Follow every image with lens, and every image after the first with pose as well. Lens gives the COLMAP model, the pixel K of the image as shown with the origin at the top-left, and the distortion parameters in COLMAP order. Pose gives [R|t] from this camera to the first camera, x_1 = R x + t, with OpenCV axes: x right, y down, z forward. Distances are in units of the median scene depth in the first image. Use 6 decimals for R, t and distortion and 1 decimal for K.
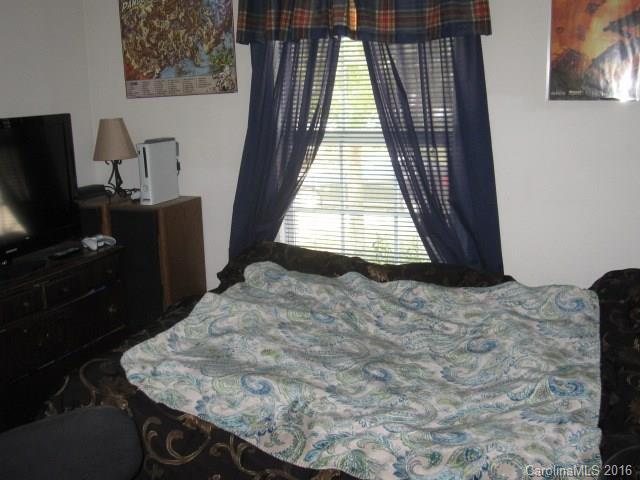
lens RADIAL K [[725.3, 0, 319.6], [0, 725.3, 239.4], [0, 0, 1]] dist [-0.093180, 0.000000]
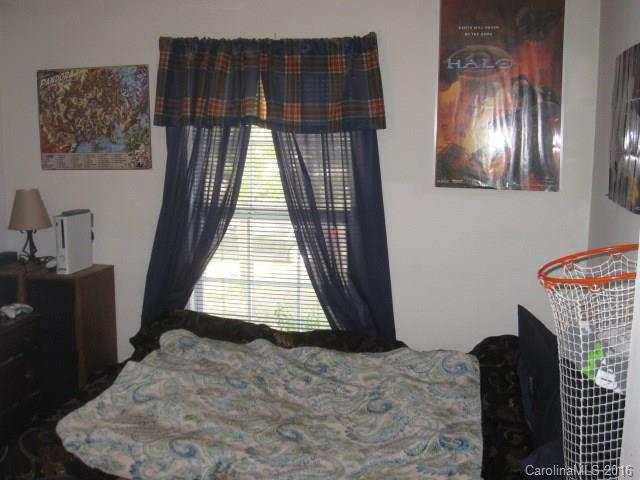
lens RADIAL K [[725.3, 0, 319.6], [0, 725.3, 240.8], [0, 0, 1]] dist [-0.093180, 0.000000]
pose [[0.987246, 0.009317, 0.158931, -0.043126], [0.000763, 0.997998, -0.063246, -0.034700], [-0.159202, 0.062561, 0.985262, -0.100855]]
